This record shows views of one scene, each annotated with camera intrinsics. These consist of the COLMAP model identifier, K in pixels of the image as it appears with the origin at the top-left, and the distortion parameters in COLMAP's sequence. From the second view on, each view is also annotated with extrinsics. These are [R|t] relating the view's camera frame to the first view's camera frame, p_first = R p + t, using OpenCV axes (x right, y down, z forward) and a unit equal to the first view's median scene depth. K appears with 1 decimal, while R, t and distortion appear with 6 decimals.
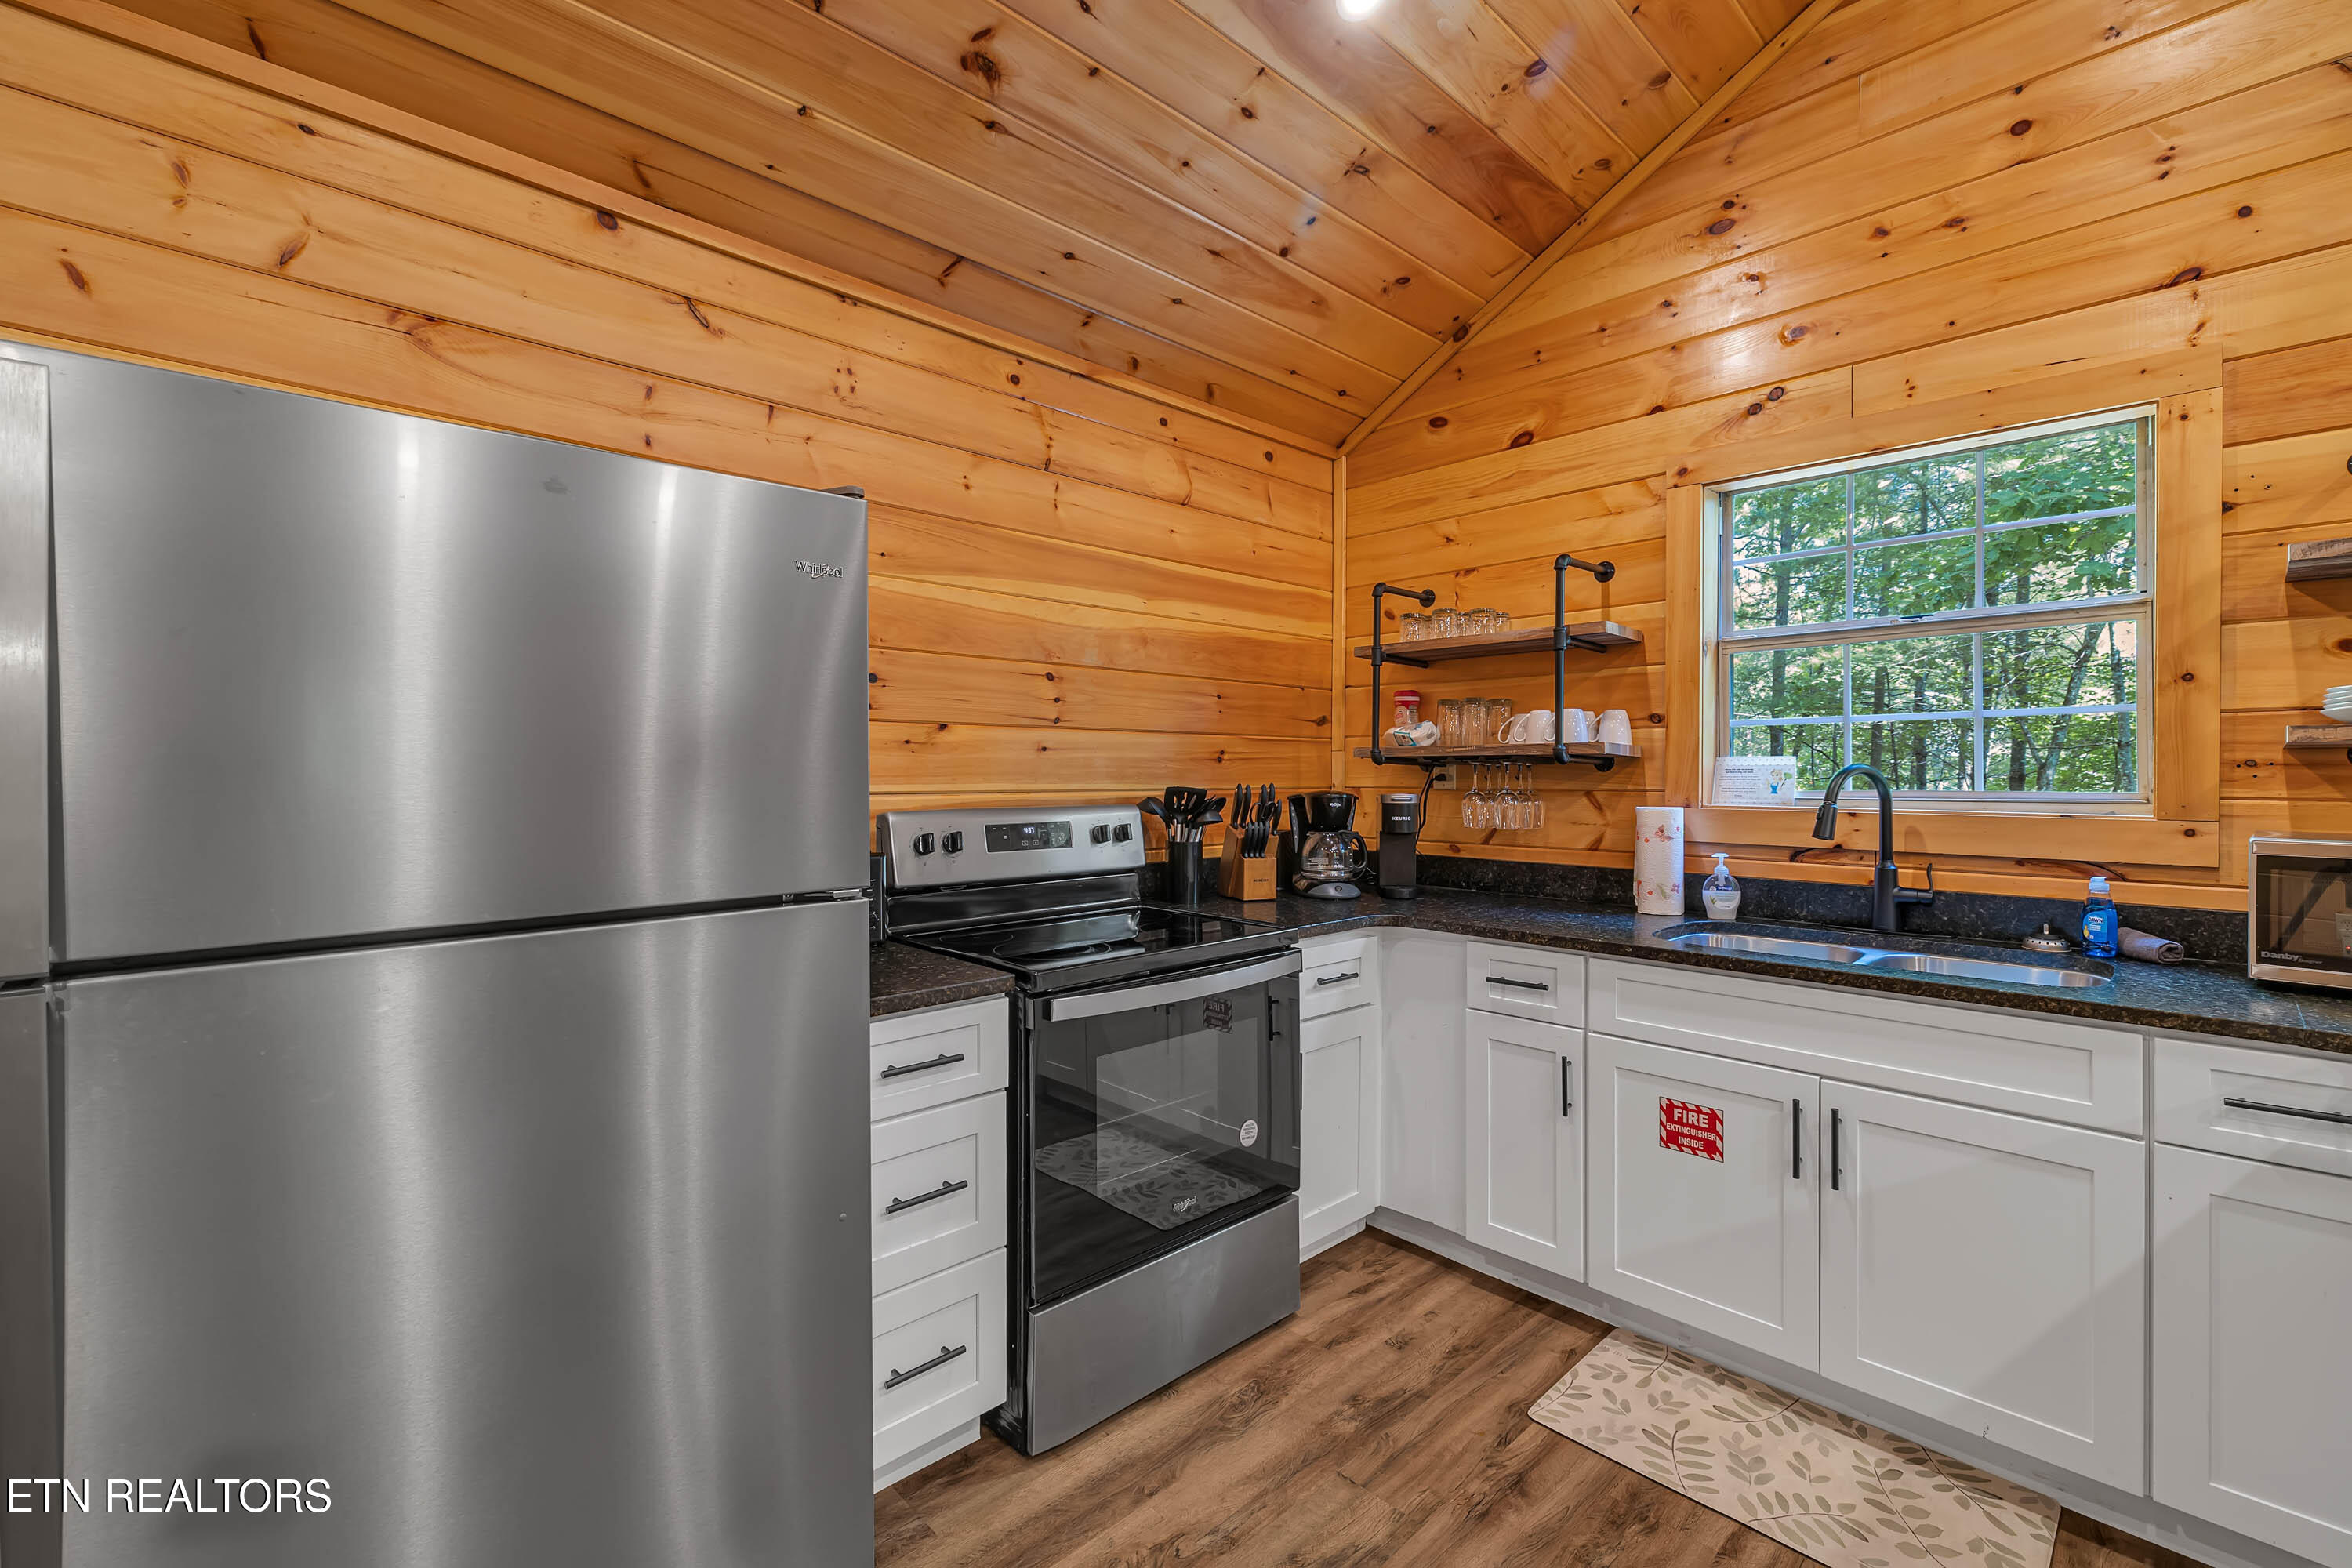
lens RADIAL K [[1012.6, 0, 1163.4], [0, 1012.6, 770.2], [0, 0, 1]] dist [0.000649, 0.000023]
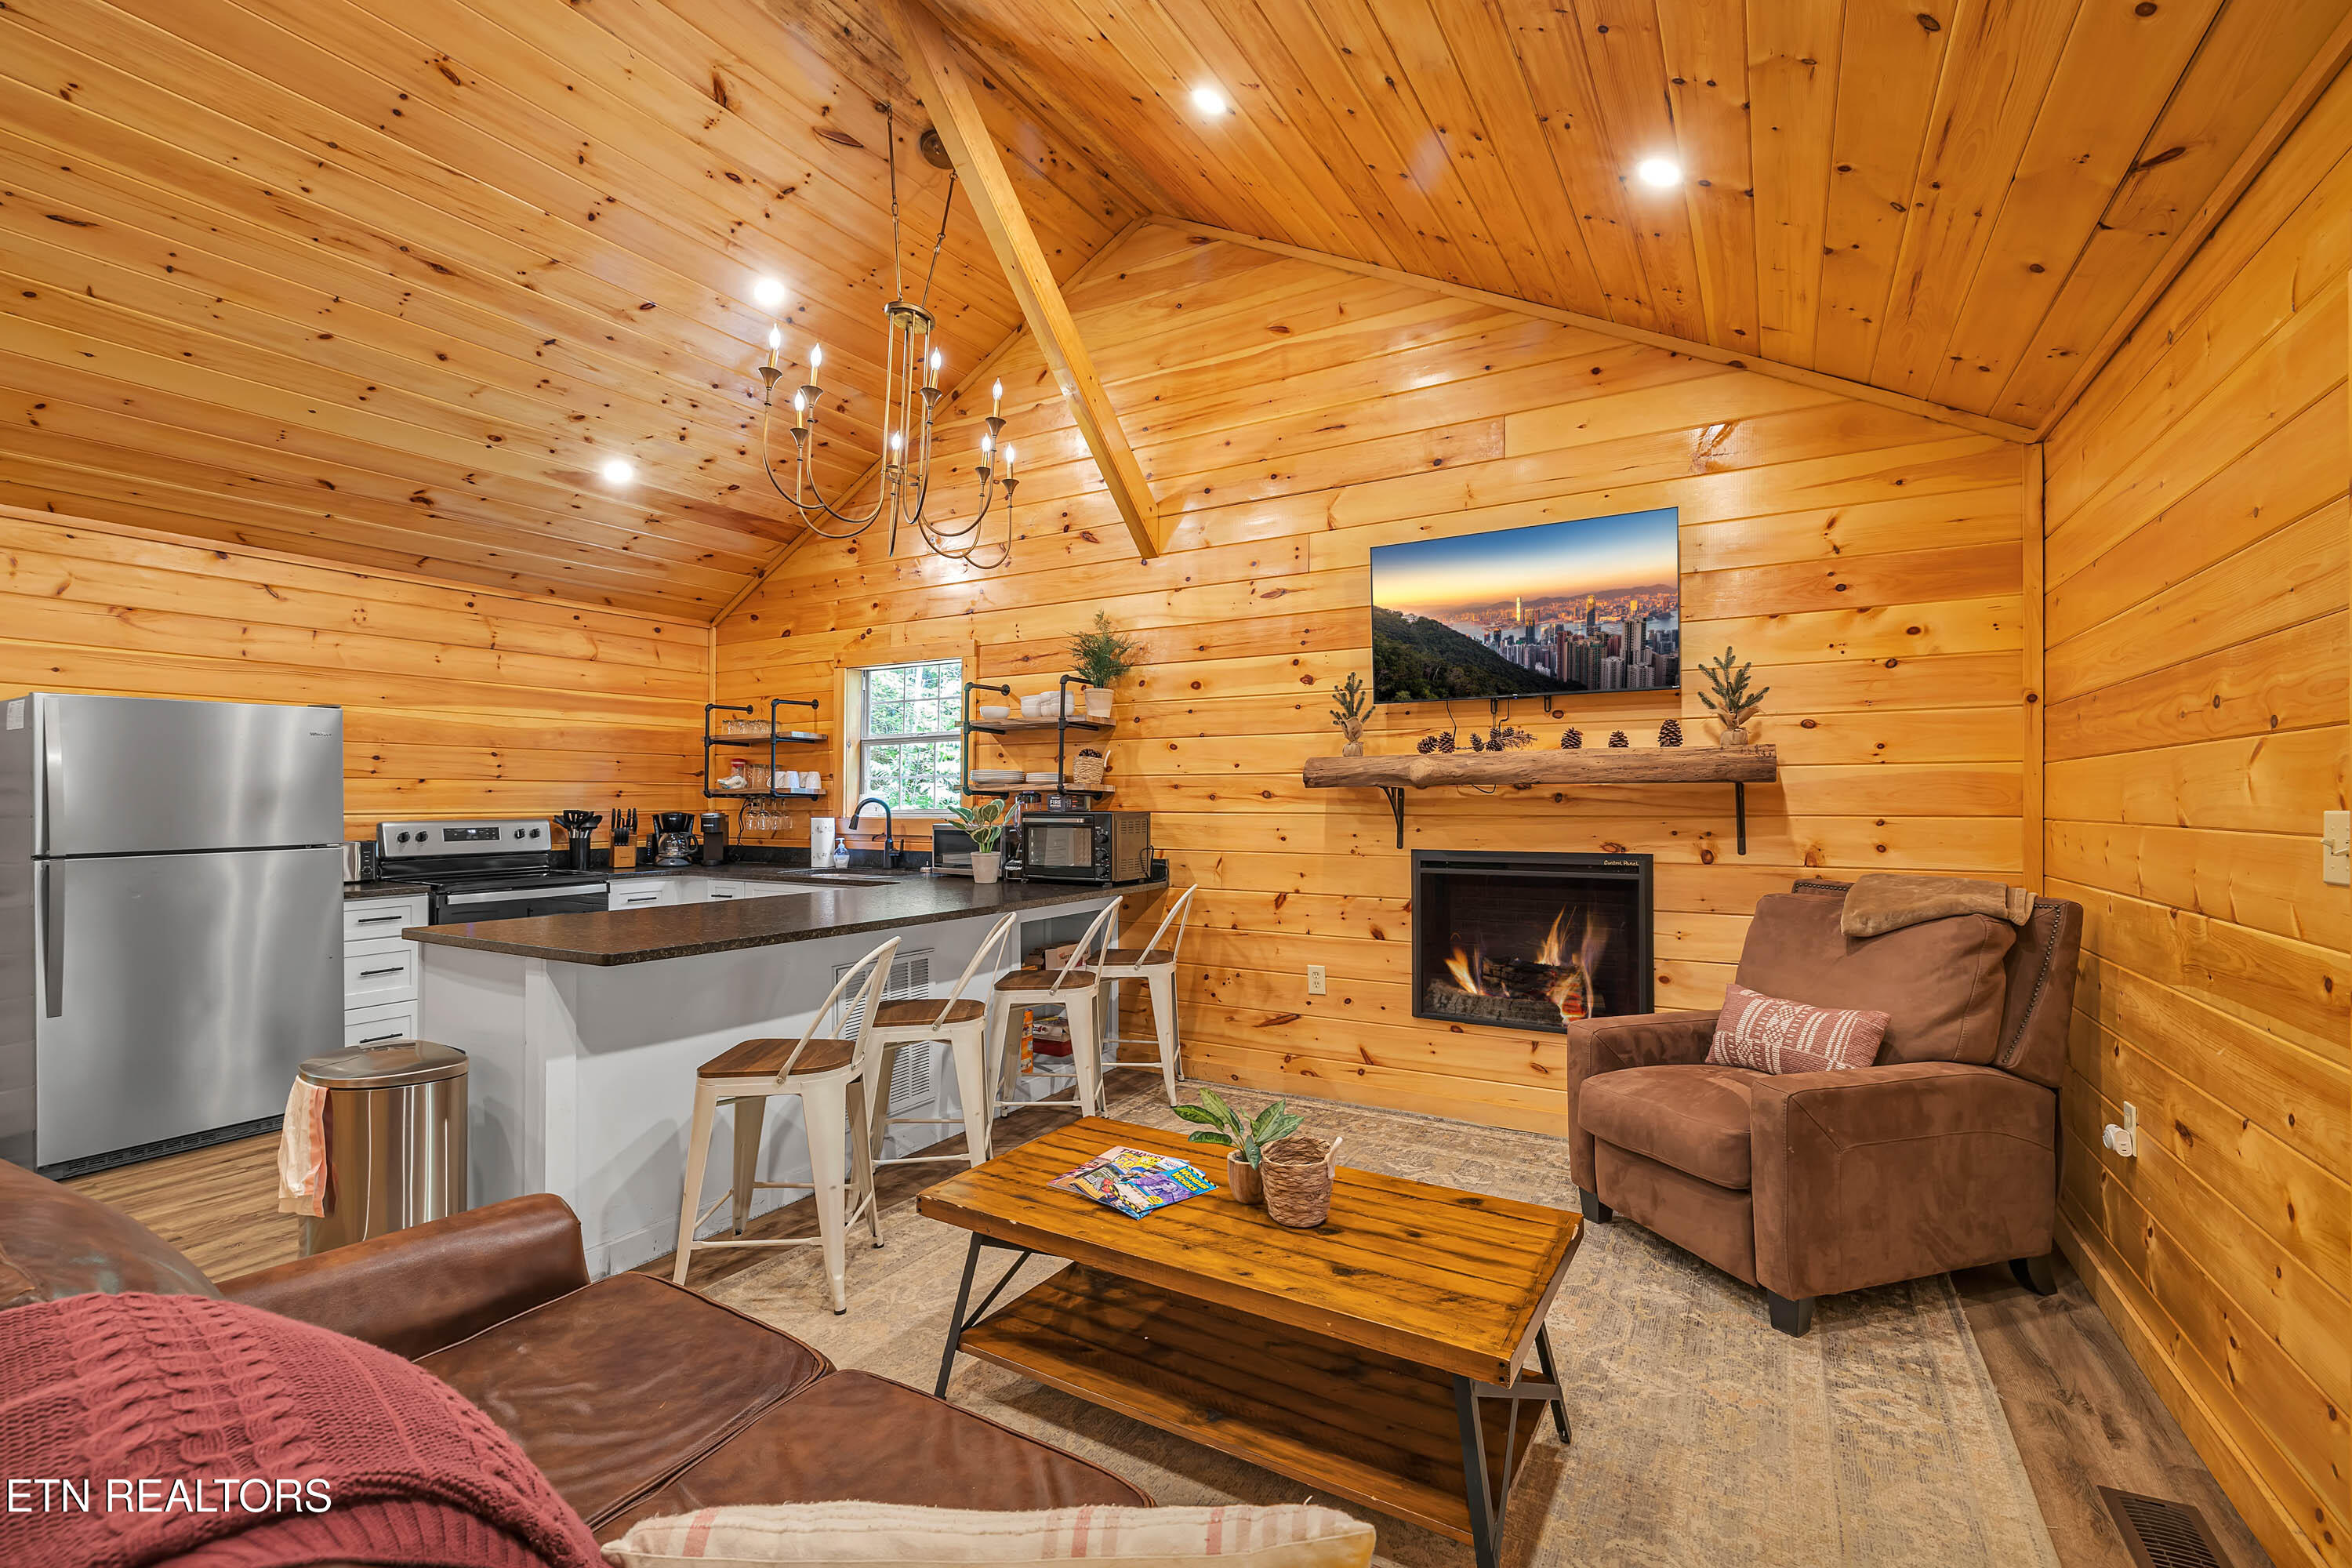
lens RADIAL K [[995.1, 0, 1181.5], [0, 995.1, 790.6], [0, 0, 1]] dist [0.002334, 0.000065]
pose [[0.955369, -0.001132, 0.295412, 0.678294], [0.003872, 0.999955, -0.008689, -0.000108], [-0.295389, 0.009446, 0.955330, -1.420680]]
